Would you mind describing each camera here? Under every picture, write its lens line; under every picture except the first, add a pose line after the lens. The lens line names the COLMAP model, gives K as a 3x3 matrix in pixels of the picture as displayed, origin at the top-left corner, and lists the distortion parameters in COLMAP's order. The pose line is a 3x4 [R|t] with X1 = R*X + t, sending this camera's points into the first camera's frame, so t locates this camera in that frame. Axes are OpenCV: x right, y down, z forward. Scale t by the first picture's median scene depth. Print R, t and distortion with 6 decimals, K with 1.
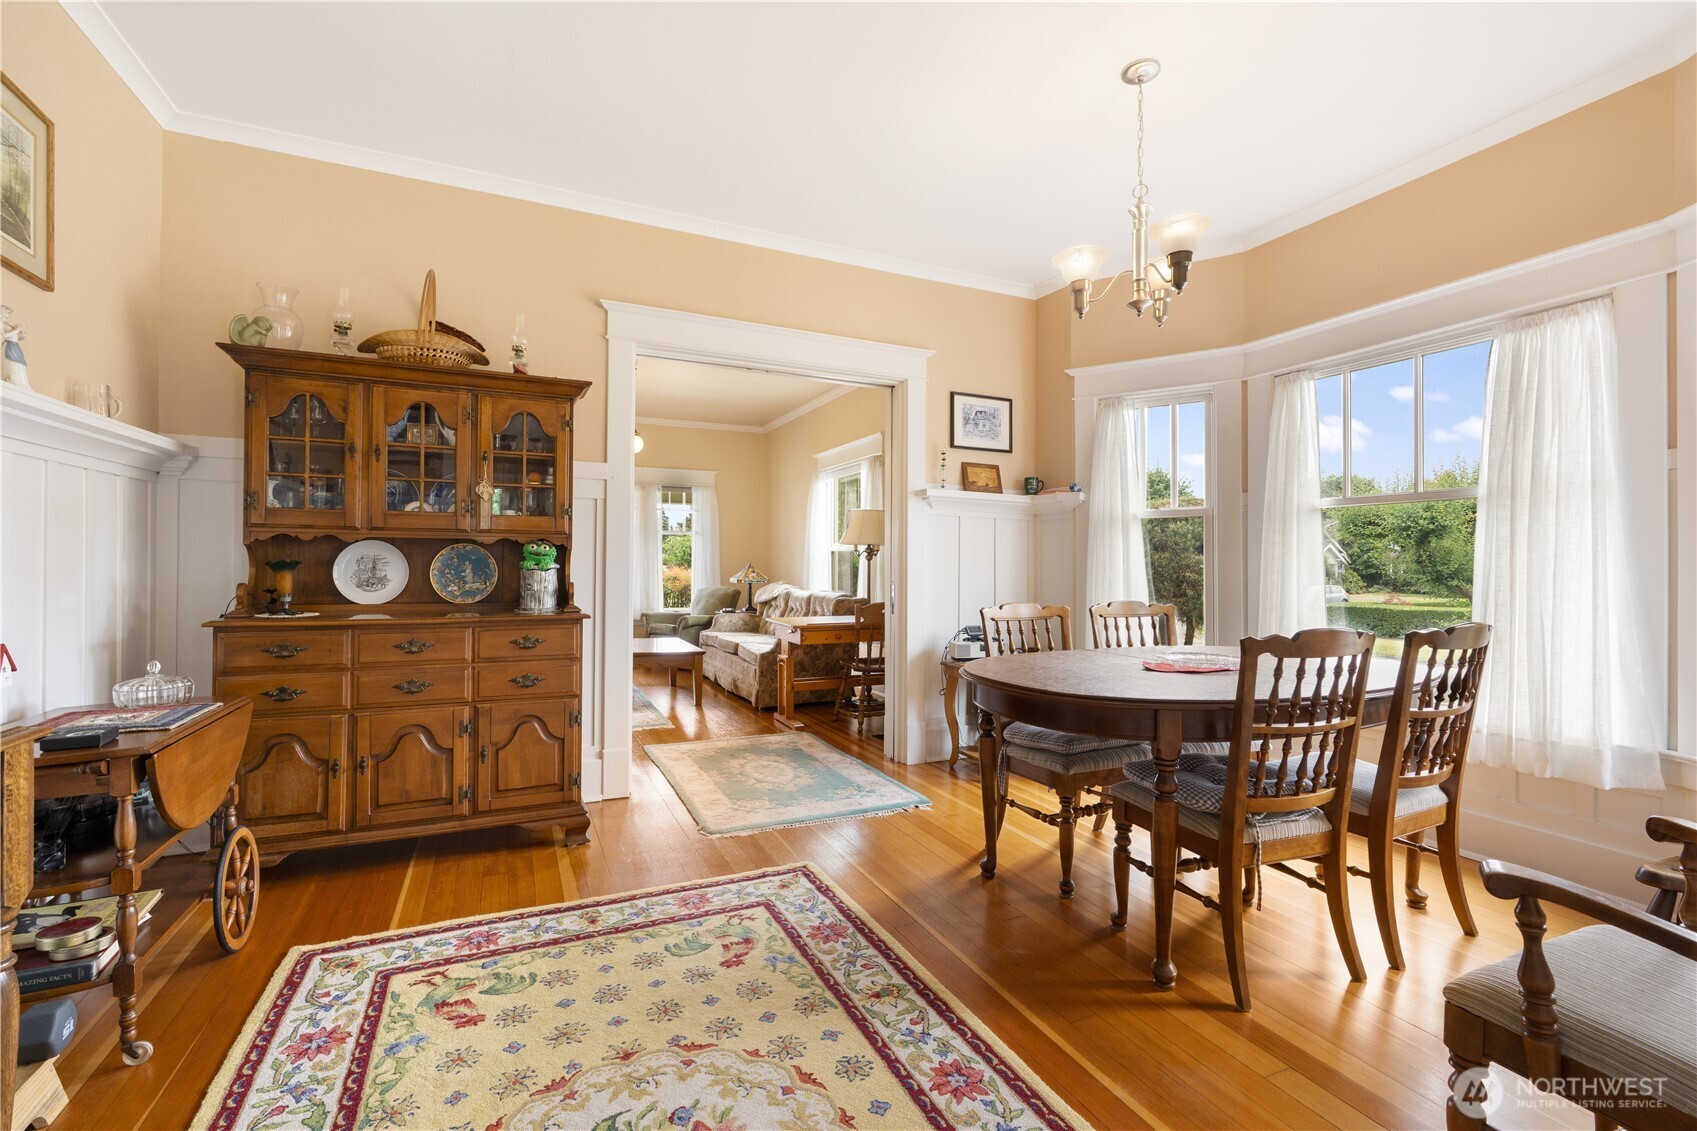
lens RADIAL K [[759.0, 0, 844.7], [0, 759.0, 567.3], [0, 0, 1]] dist [-0.000050, -0.000065]
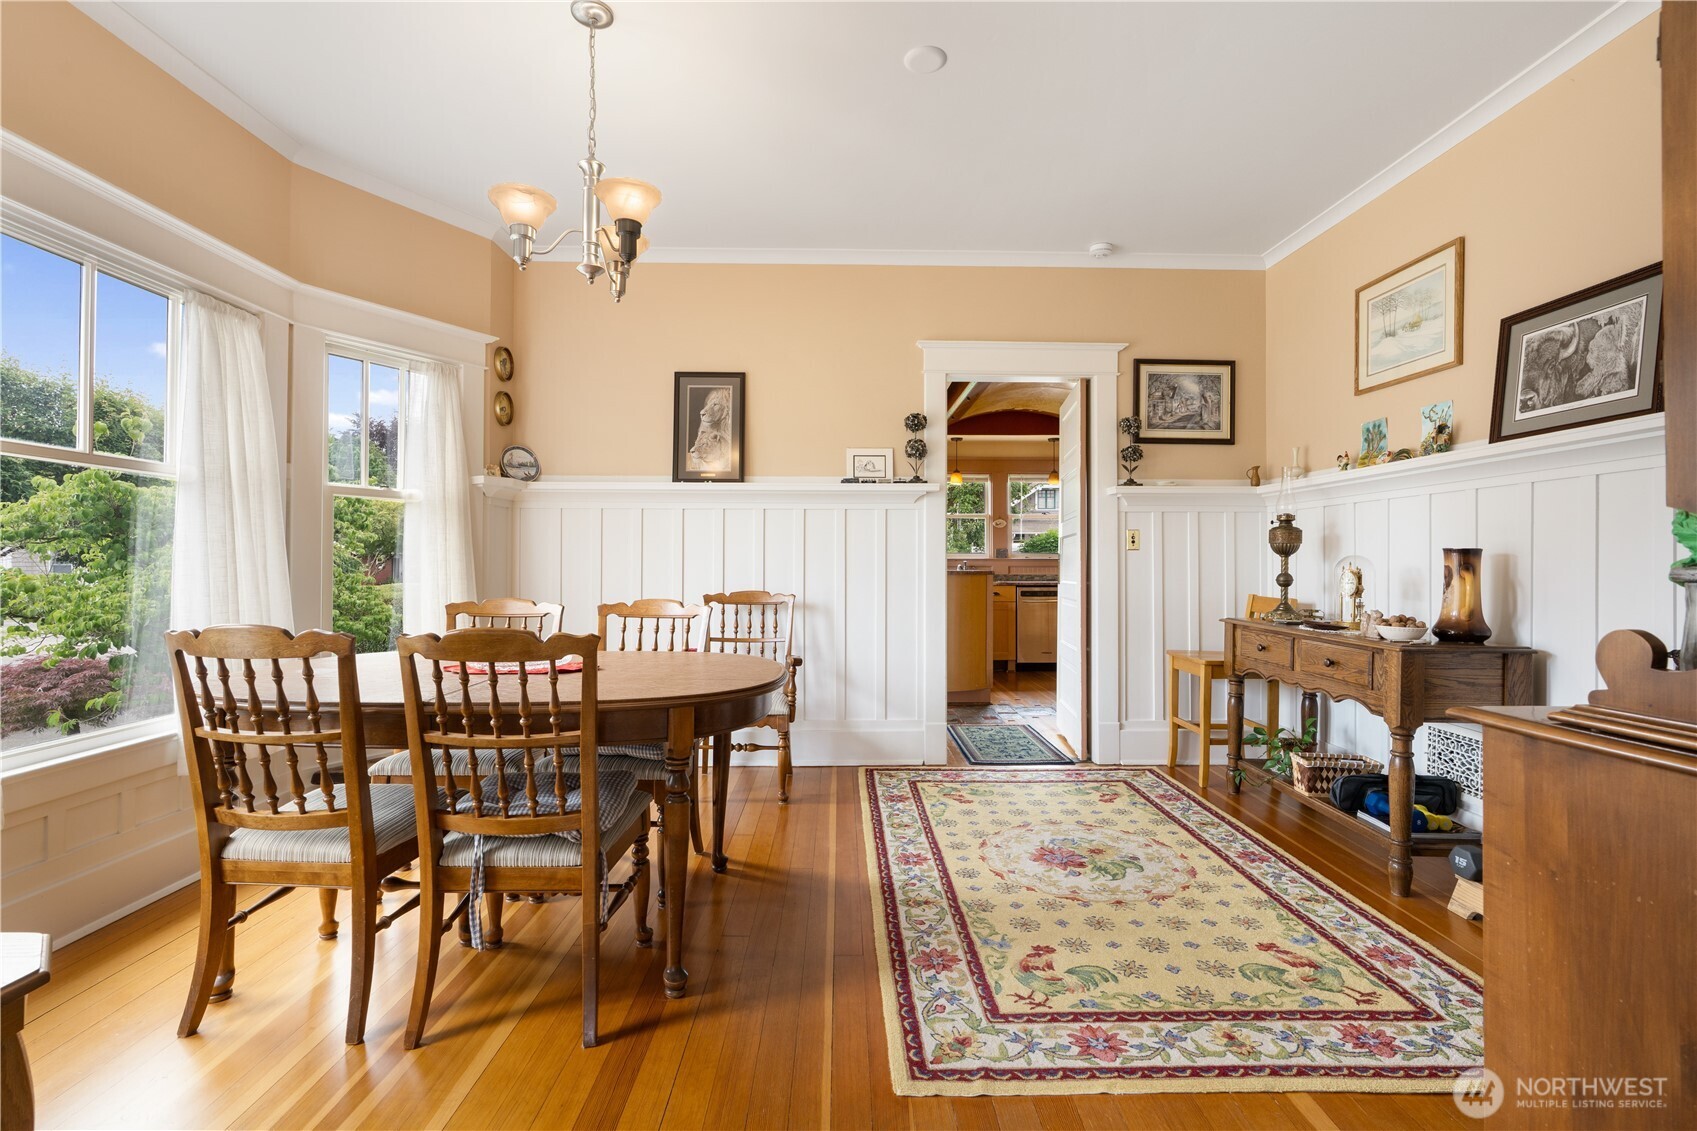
lens RADIAL K [[759.0, 0, 850.7], [0, 759.0, 556.5], [0, 0, 1]] dist [-0.000050, -0.000065]
pose [[-0.918776, -0.006055, 0.394734, -0.309575], [-0.007808, 0.999966, -0.002834, -0.007023], [-0.394703, -0.005686, -0.918791, 2.041692]]
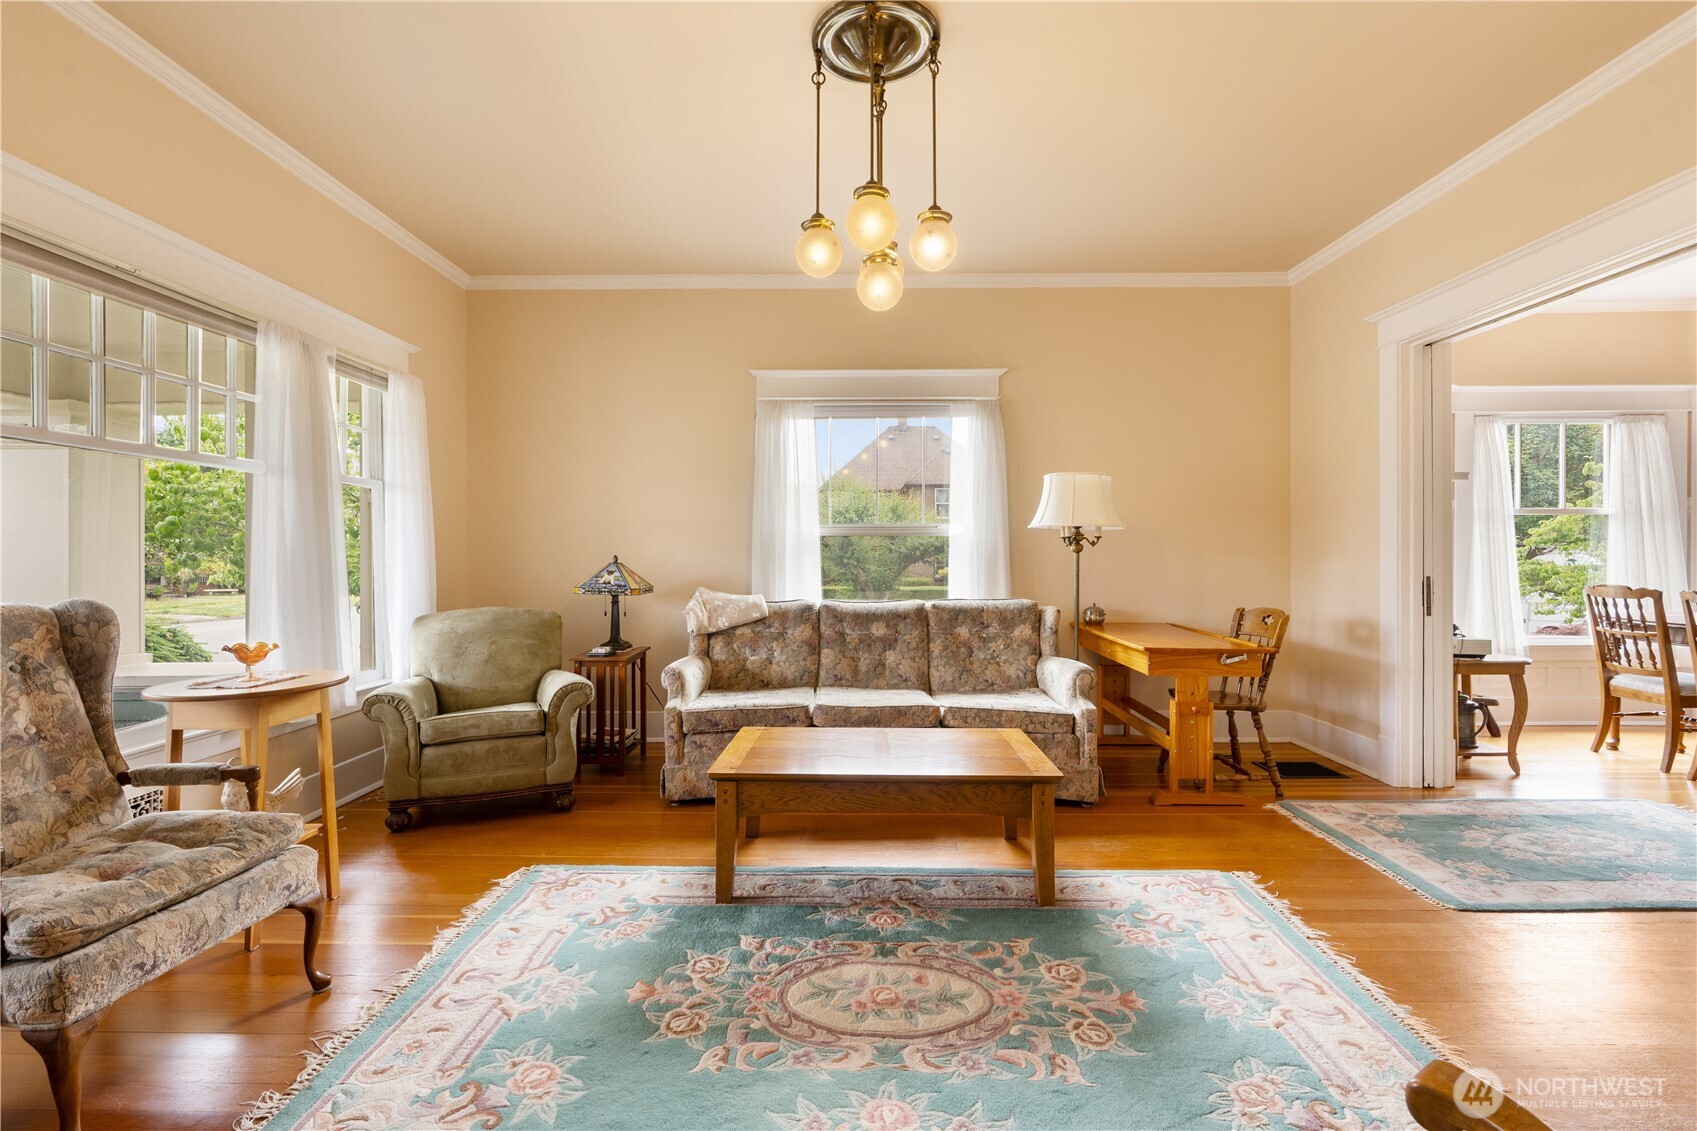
lens RADIAL K [[759.0, 0, 850.3], [0, 759.0, 554.8], [0, 0, 1]] dist [-0.000050, -0.000065]
pose [[0.415141, -0.007330, 0.909728, -1.961235], [0.005609, 0.999969, 0.005497, -0.028990], [-0.909740, 0.002820, 0.415169, 2.520901]]
